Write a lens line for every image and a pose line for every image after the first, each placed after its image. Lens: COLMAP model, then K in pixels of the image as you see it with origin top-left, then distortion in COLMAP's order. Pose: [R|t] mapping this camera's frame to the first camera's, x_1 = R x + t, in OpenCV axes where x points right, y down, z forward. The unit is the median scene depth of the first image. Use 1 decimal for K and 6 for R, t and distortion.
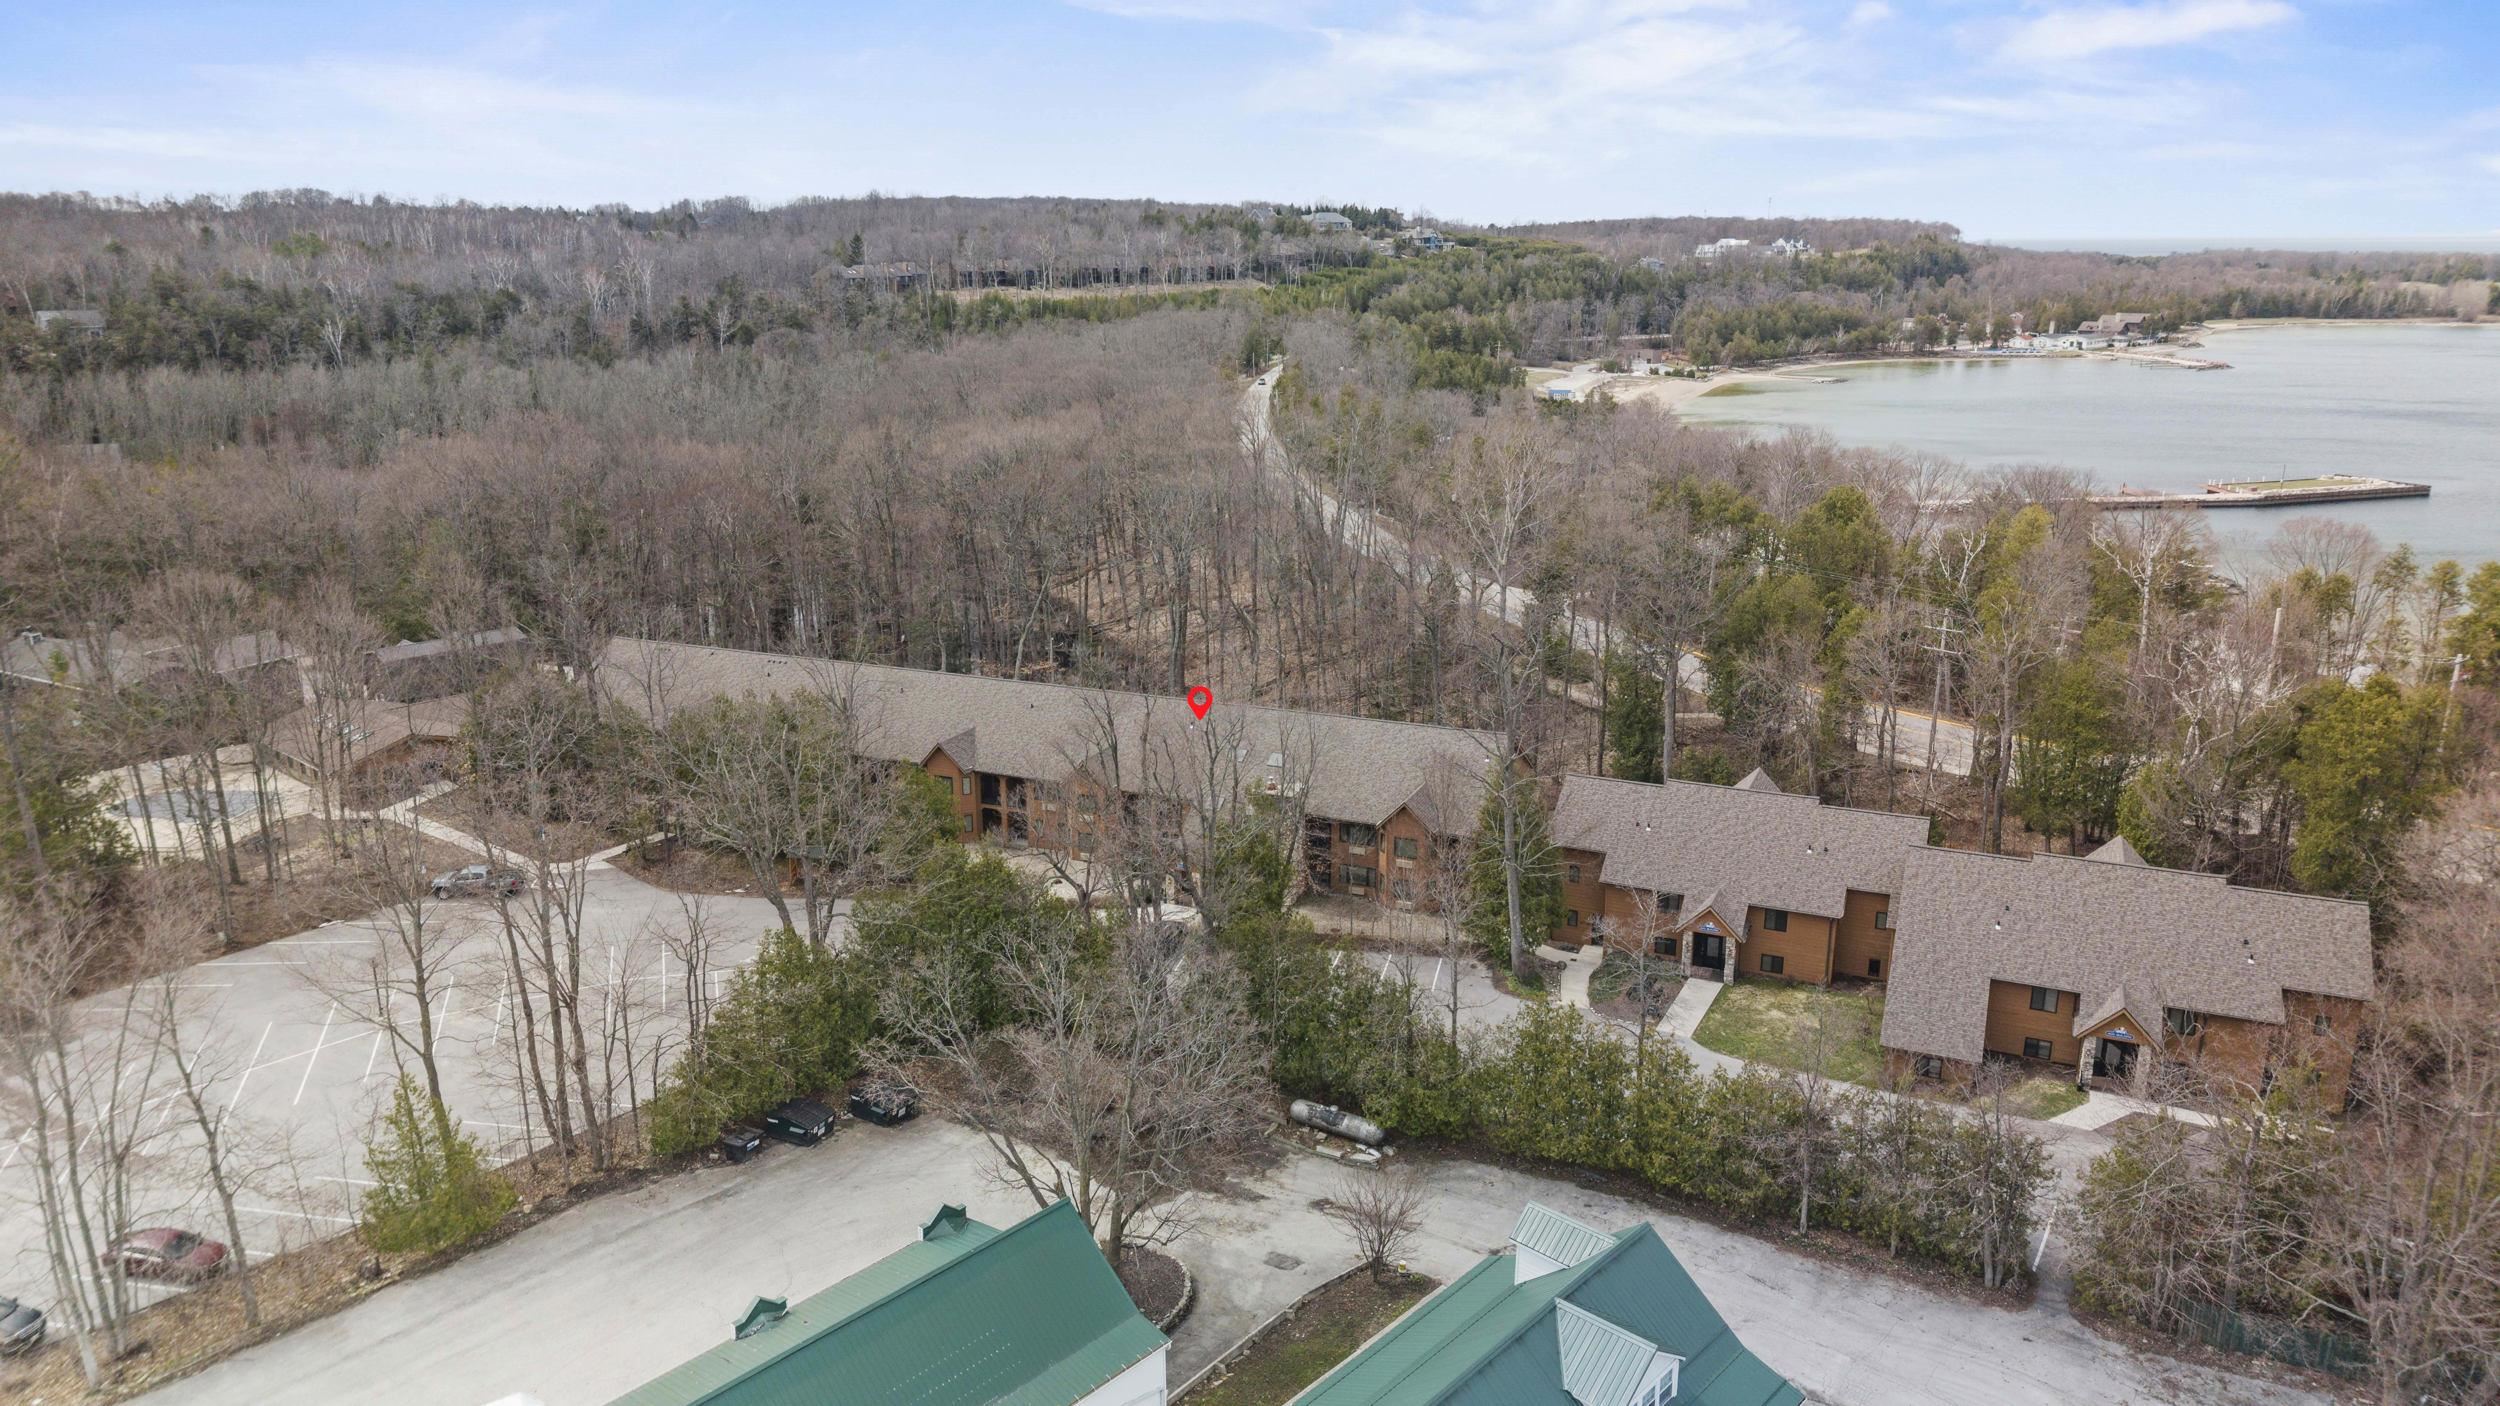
lens RADIAL K [[1657.2, 0, 1253.2], [0, 1657.2, 703.2], [0, 0, 1]] dist [-0.005587, -0.003607]
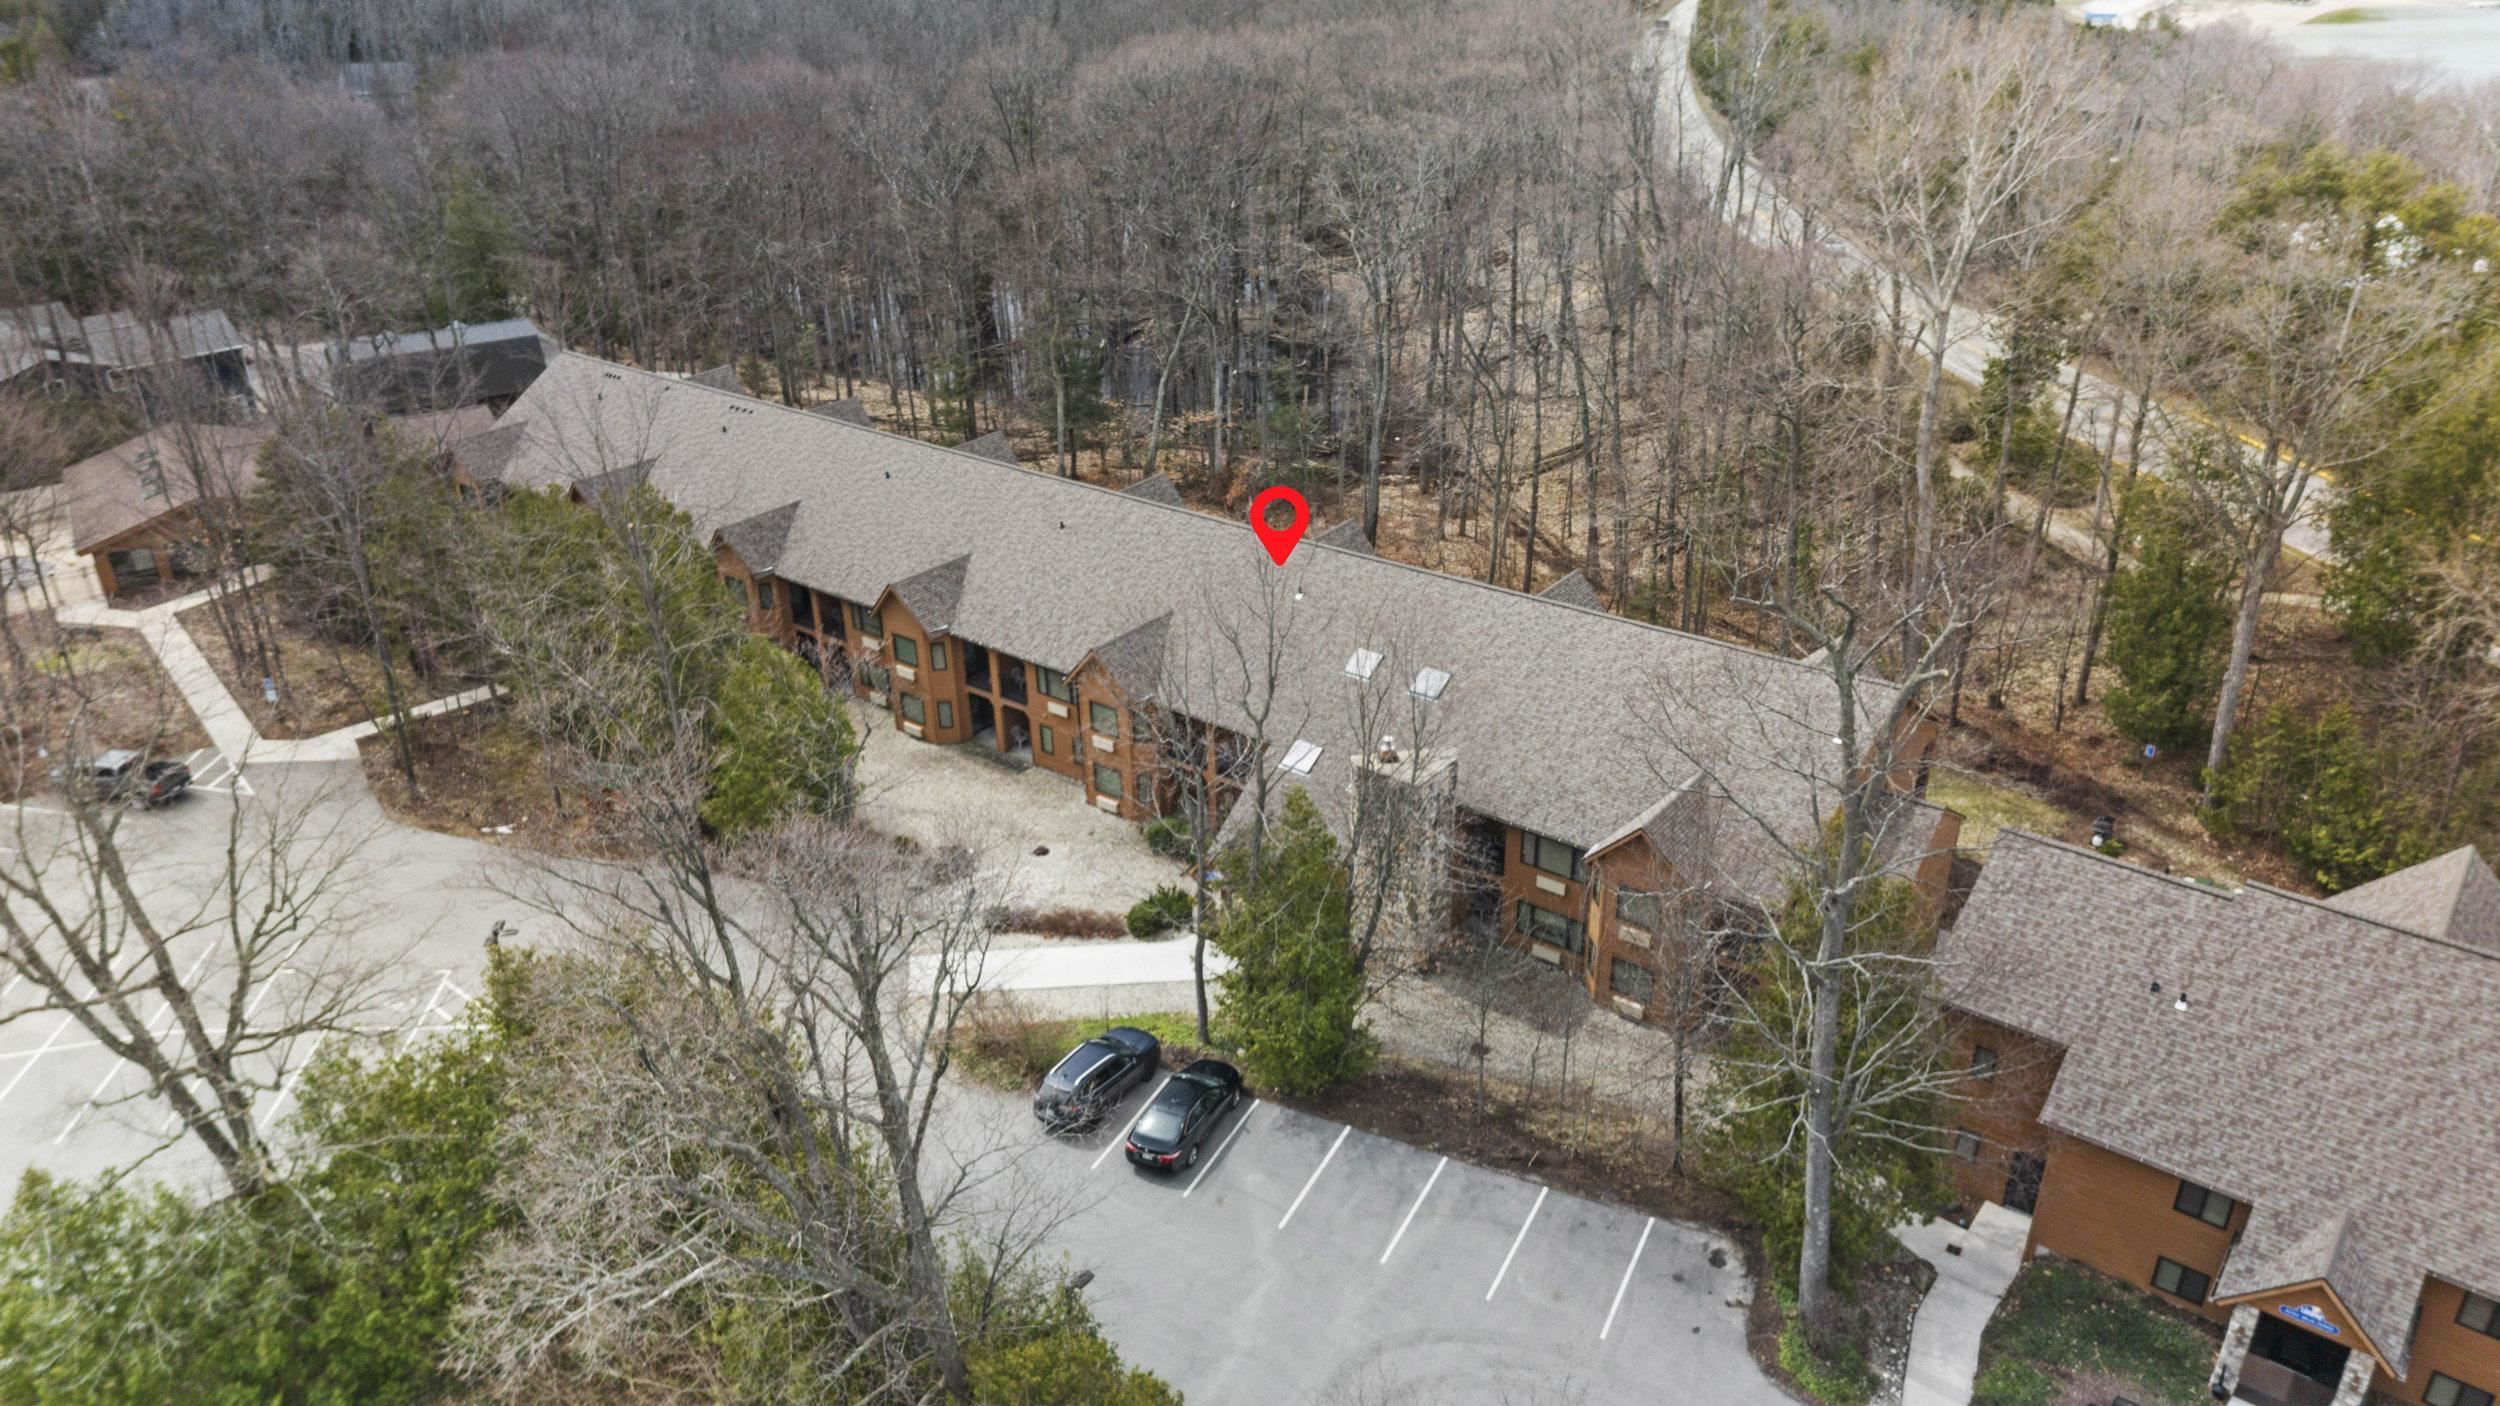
lens RADIAL K [[1657.2, 0, 1243.2], [0, 1657.2, 701.5], [0, 0, 1]] dist [-0.005587, -0.003607]
pose [[0.964332, 0.101140, -0.244610, 0.083766], [-0.049791, 0.976937, 0.207644, -0.066196], [0.259970, -0.188058, 0.947127, 0.453496]]
